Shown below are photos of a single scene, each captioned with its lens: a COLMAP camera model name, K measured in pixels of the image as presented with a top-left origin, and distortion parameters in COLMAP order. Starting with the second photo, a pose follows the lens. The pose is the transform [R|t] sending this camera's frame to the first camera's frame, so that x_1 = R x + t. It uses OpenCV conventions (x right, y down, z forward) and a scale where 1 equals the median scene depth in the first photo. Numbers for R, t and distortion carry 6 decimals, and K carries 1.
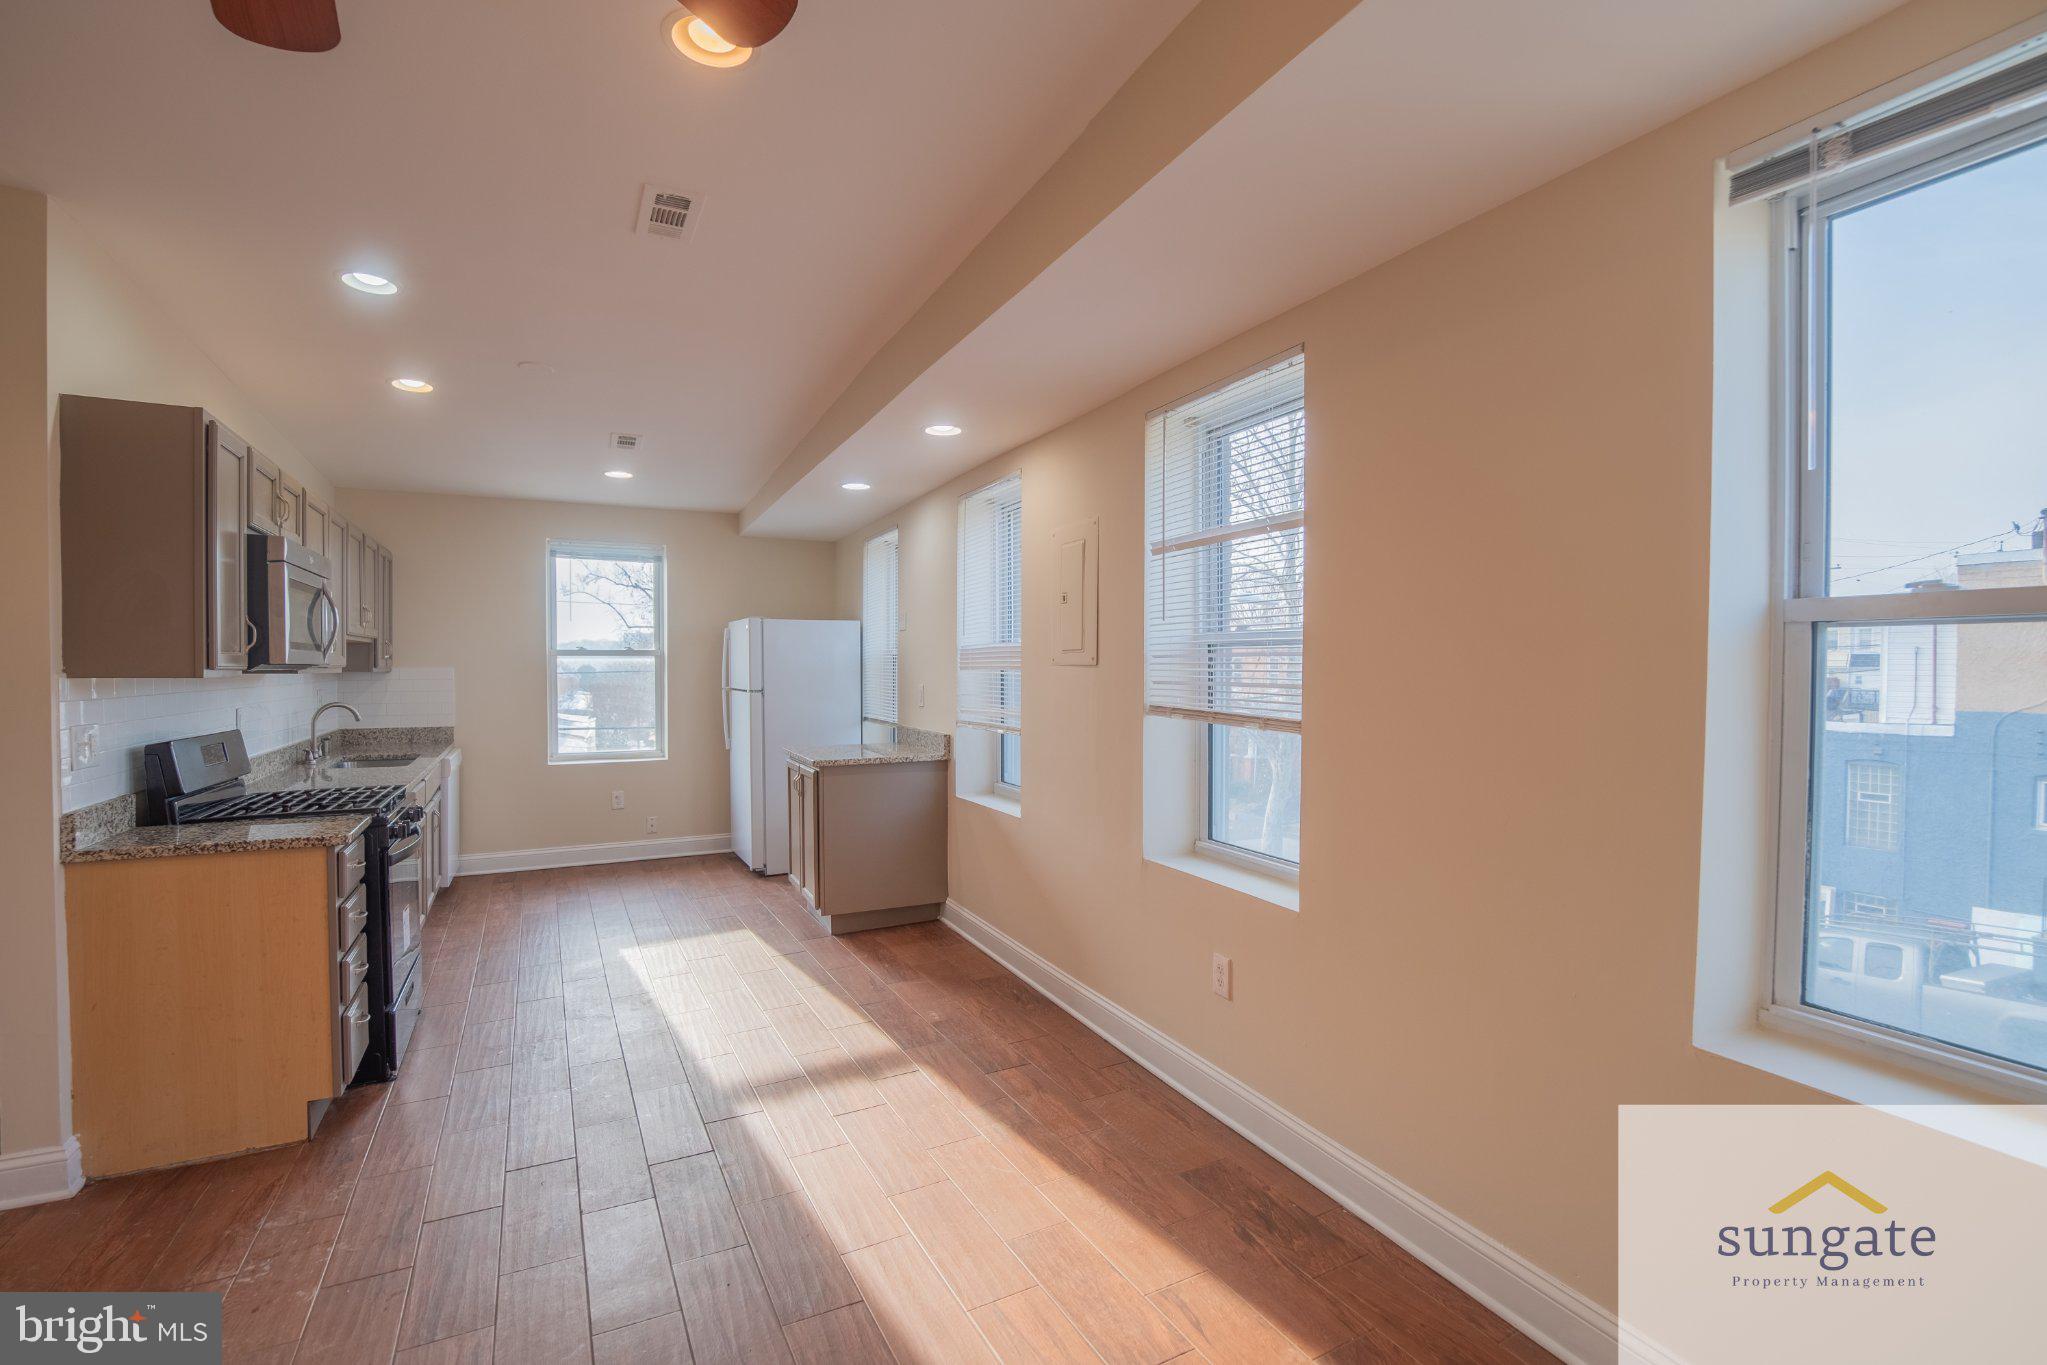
lens RADIAL K [[922.4, 0, 1023.5], [0, 922.4, 682.5], [0, 0, 1]] dist [-0.039735, 0.008763]
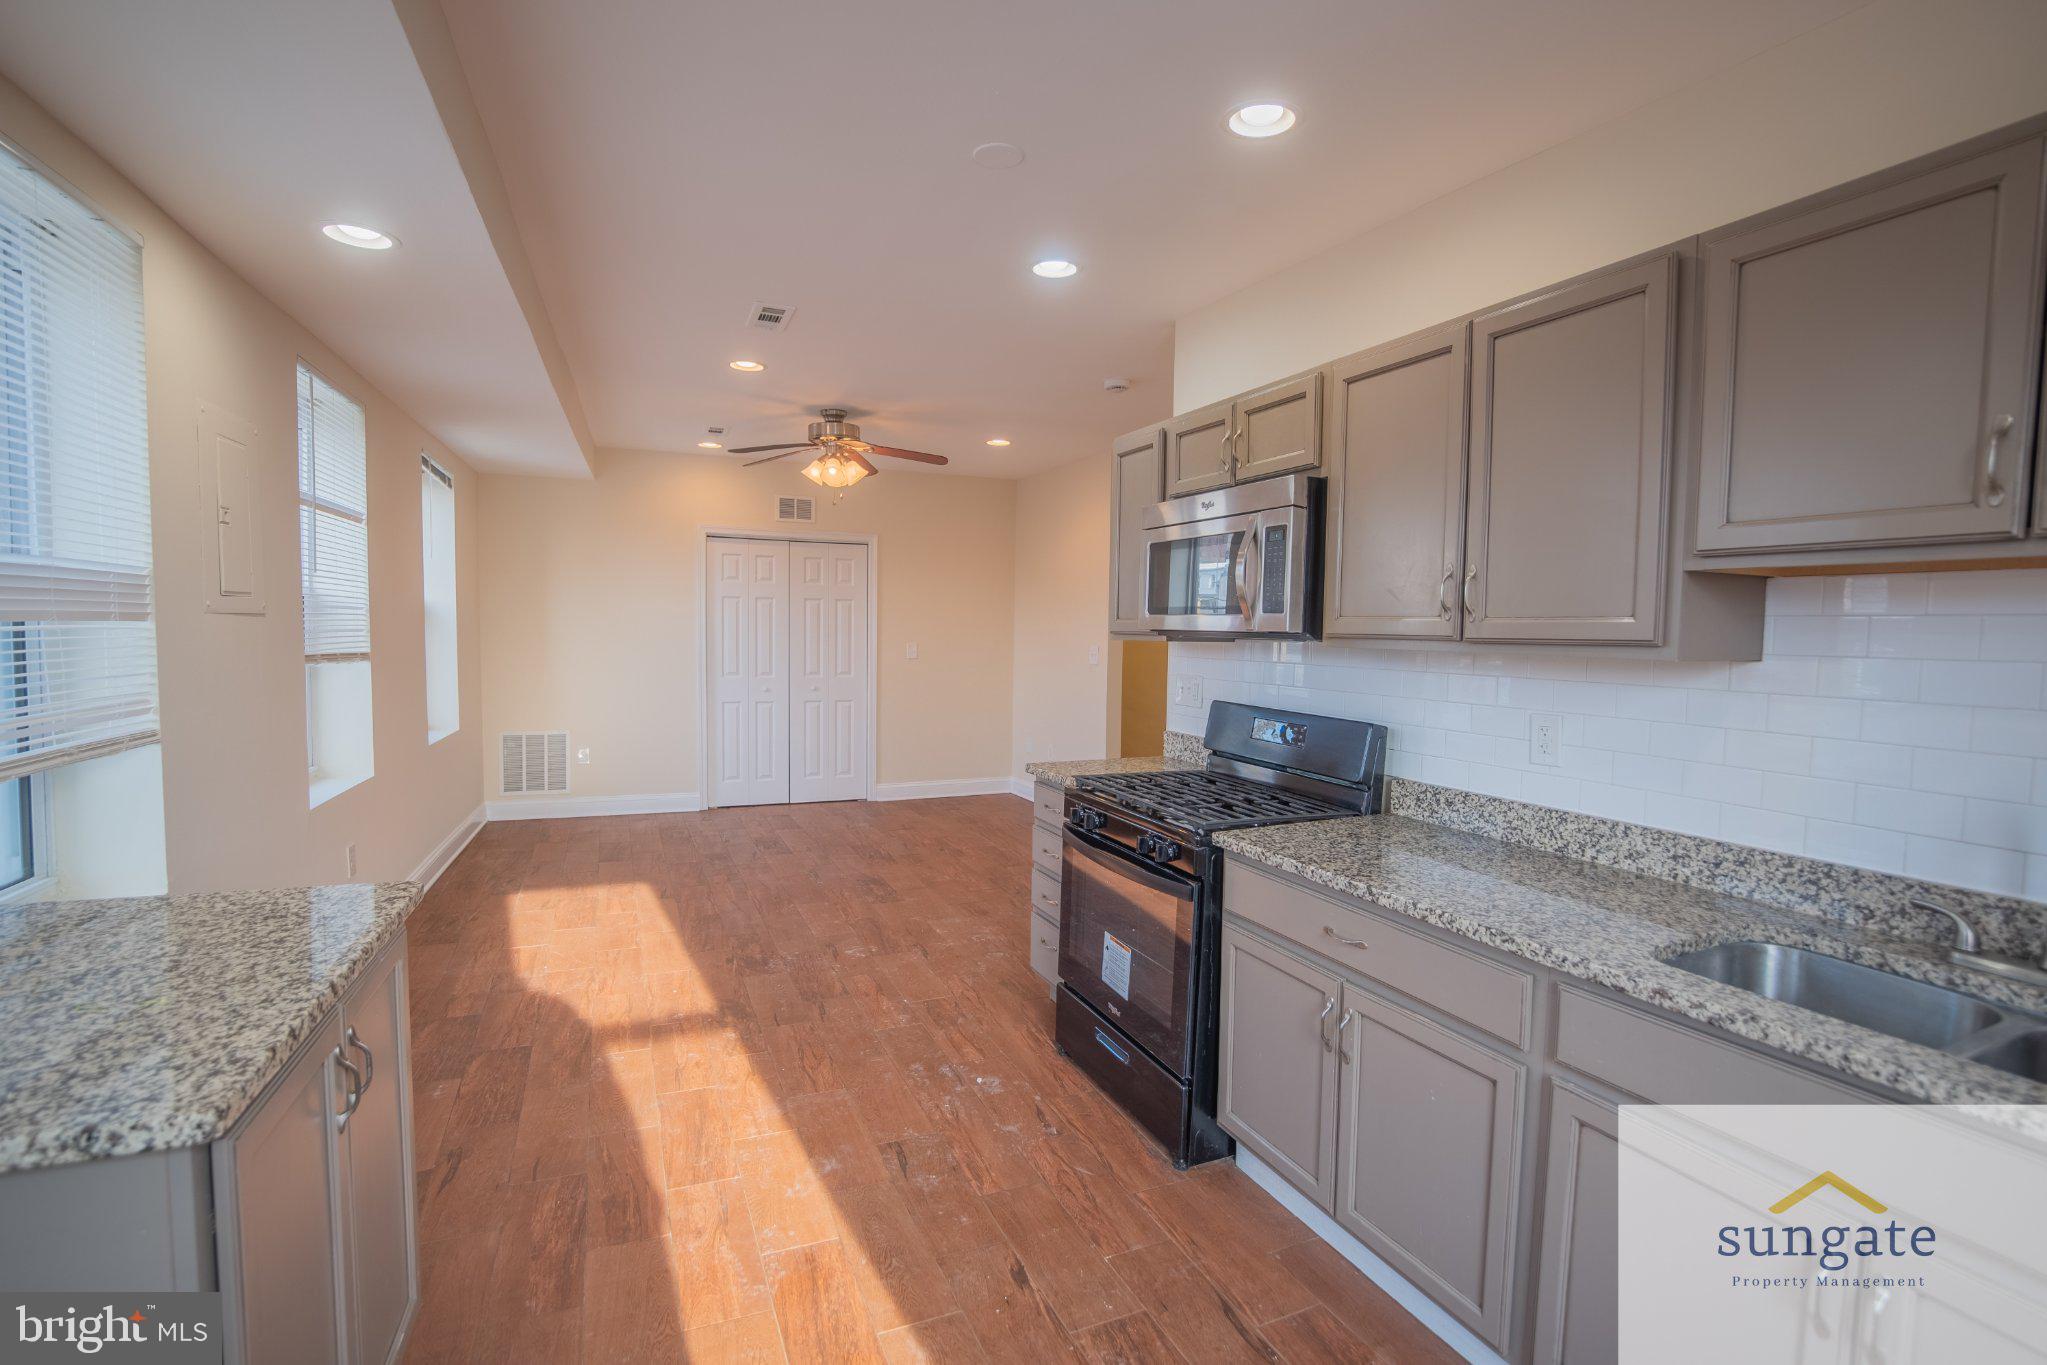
lens RADIAL K [[922.4, 0, 1023.5], [0, 922.4, 682.5], [0, 0, 1]] dist [-0.039735, 0.008763]
pose [[-0.998085, -0.024701, 0.056705, -0.577469], [-0.020346, 0.996891, 0.076124, -0.030541], [-0.058409, 0.074825, -0.995485, 1.609663]]
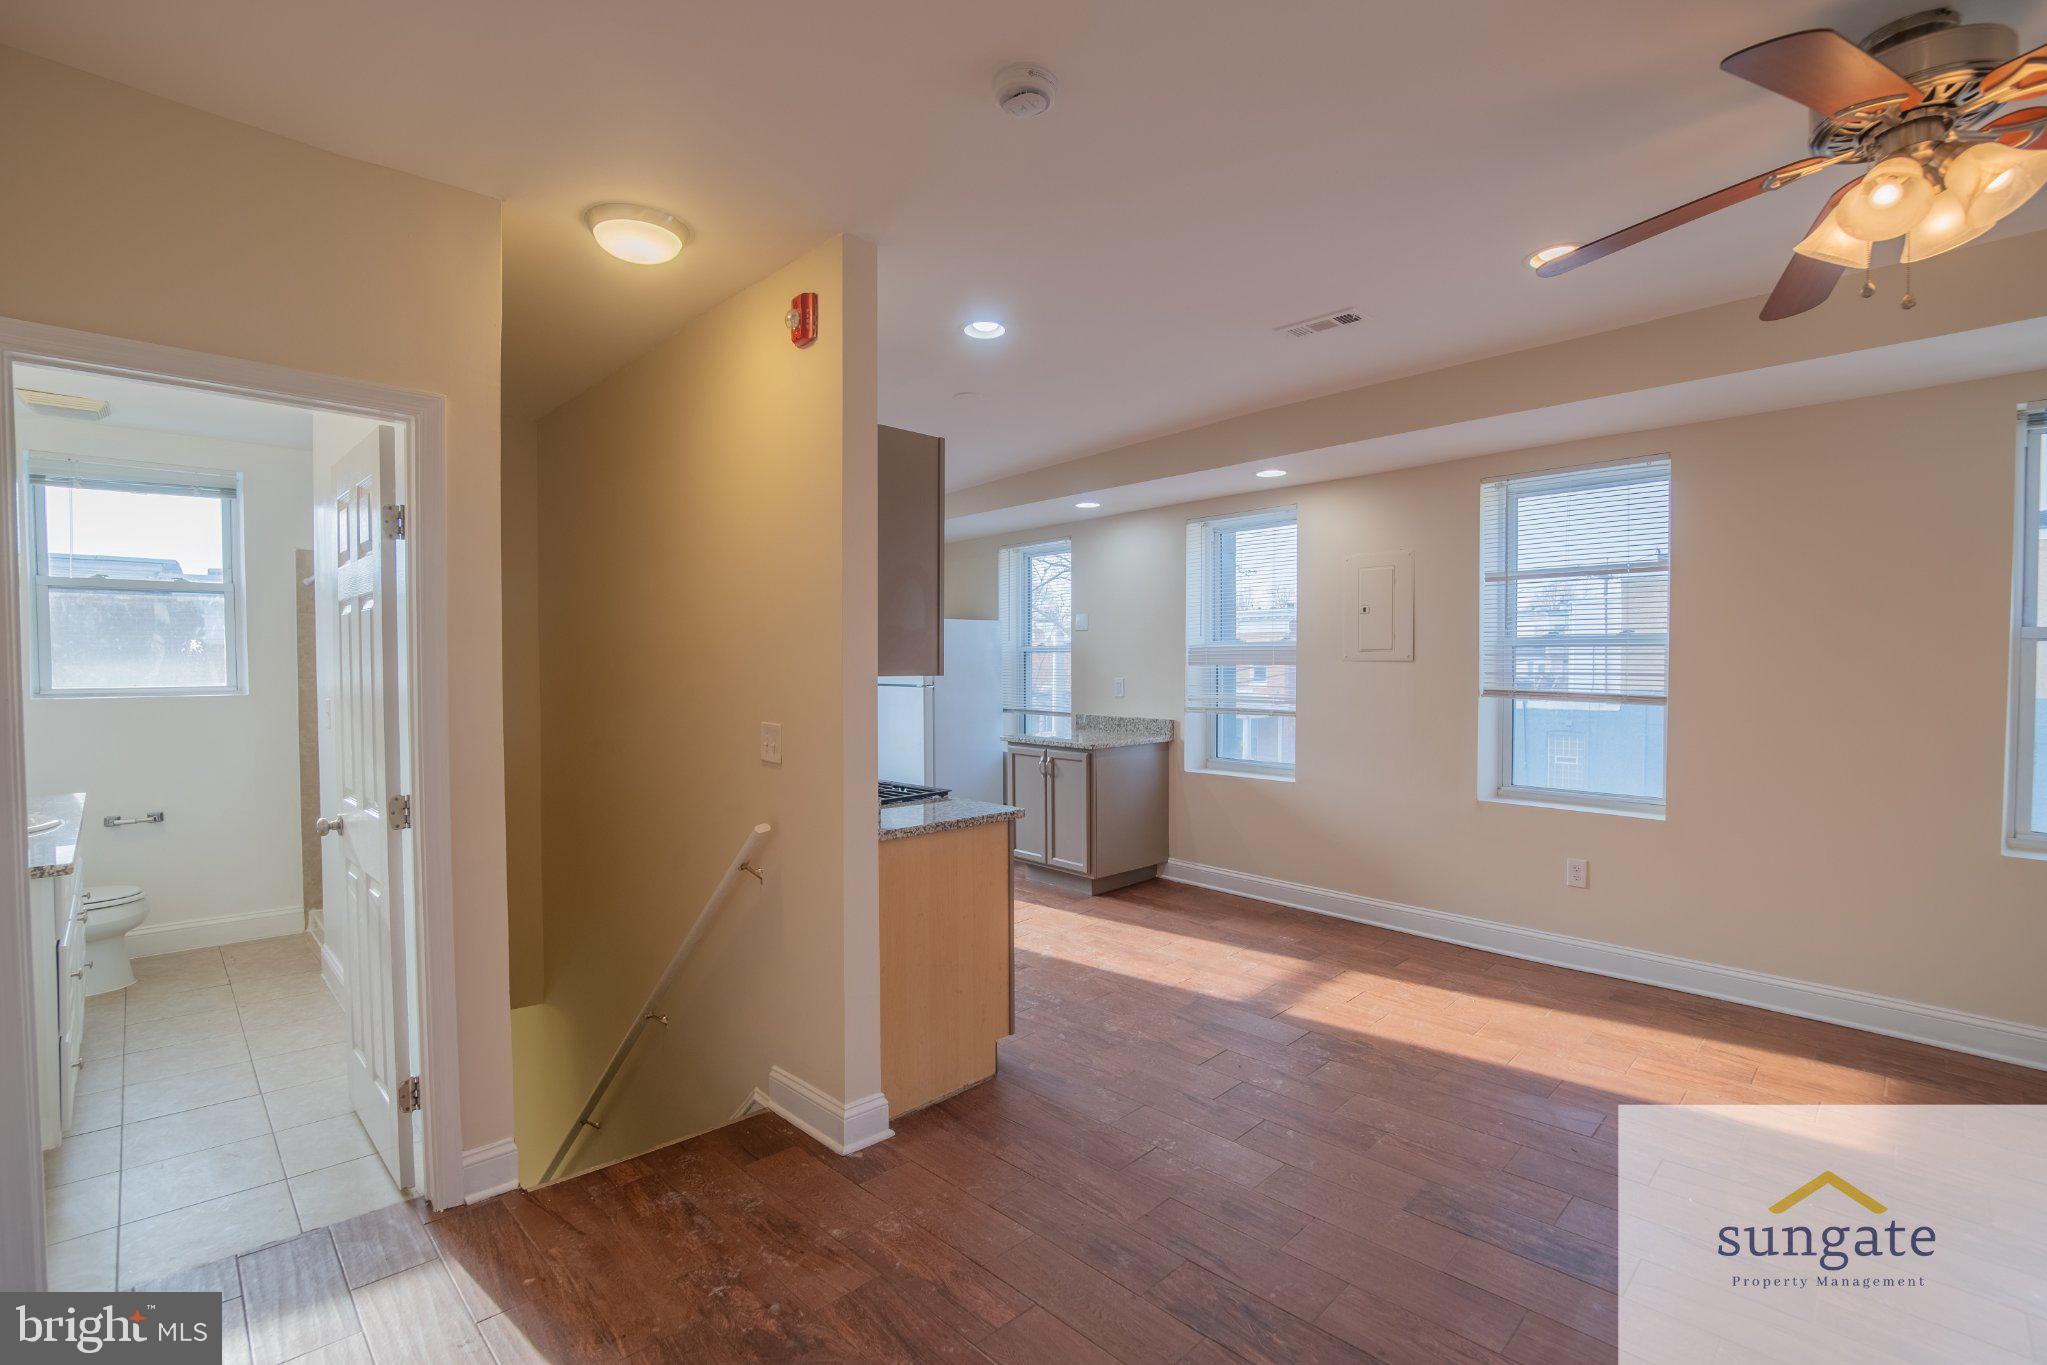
lens RADIAL K [[922.4, 0, 1023.5], [0, 922.4, 682.5], [0, 0, 1]] dist [-0.039735, 0.008763]
pose [[0.957675, -0.010880, 0.287647, -0.773059], [0.008686, 0.999923, 0.008902, -0.004087], [-0.287722, -0.006026, 0.957695, -0.100906]]
